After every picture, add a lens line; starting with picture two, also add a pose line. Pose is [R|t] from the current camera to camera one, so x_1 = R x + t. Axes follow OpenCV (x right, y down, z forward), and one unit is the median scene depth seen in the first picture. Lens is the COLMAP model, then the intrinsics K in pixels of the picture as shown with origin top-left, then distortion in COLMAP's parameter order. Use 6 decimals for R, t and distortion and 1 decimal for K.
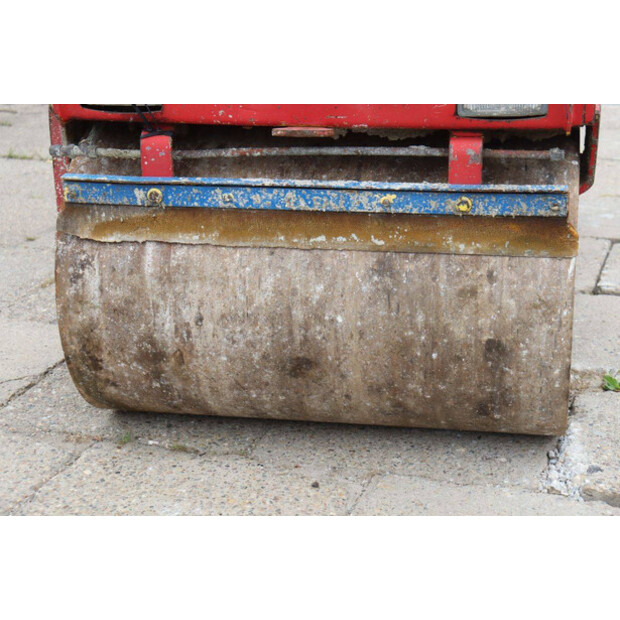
lens RADIAL K [[1221.6, 0, 311.1], [0, 1221.6, 299.6], [0, 0, 1]] dist [0.268731, 0.127277]
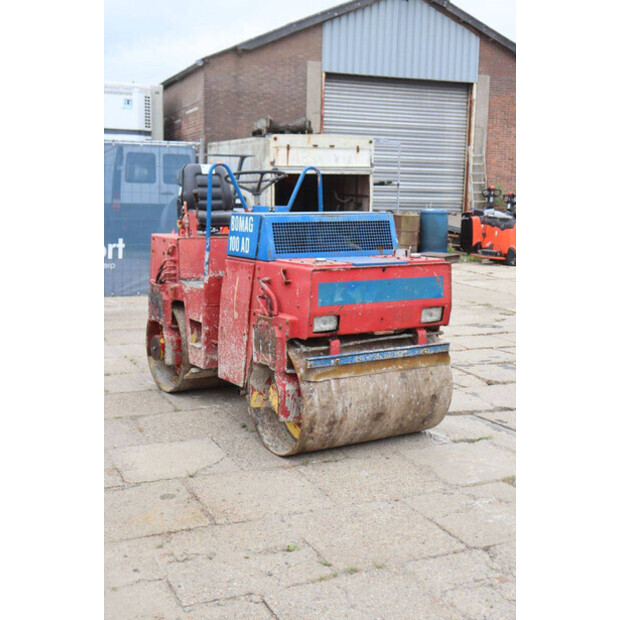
lens RADIAL K [[829.3, 0, 310.0], [0, 829.3, 310.0], [0, 0, 1]] dist [0.028825, 0.014166]
pose [[0.756471, -0.076973, 0.649482, -1.379222], [0.192431, 0.975289, -0.108544, -0.006467], [-0.625078, 0.207091, 0.752589, -0.390336]]
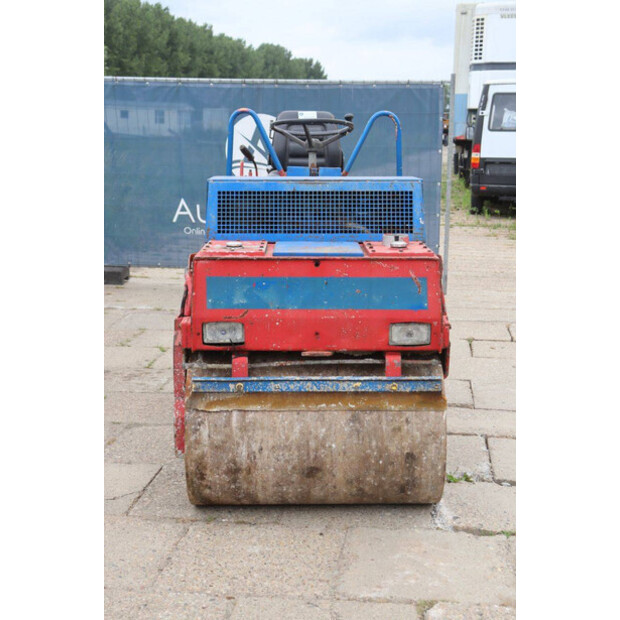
lens RADIAL K [[1005.2, 0, 310.0], [0, 1005.2, 310.0], [0, 0, 1]] dist [0.132920, 0.050762]
pose [[0.981944, -0.016713, 0.188434, -0.320826], [0.045223, 0.987948, -0.148035, 0.038981], [-0.183689, 0.153884, 0.970865, -0.622414]]
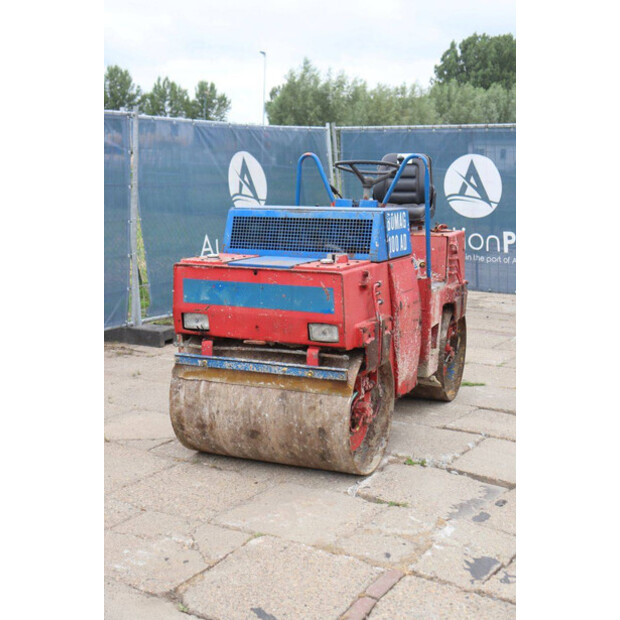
lens RADIAL K [[911.8, 0, 310.0], [0, 911.8, 310.0], [0, 0, 1]] dist [0.063042, 0.008630]
pose [[0.967736, 0.053555, -0.246208, 0.570721], [-0.094498, 0.982968, -0.157618, 0.092288], [0.233574, 0.175799, 0.956315, -0.846446]]
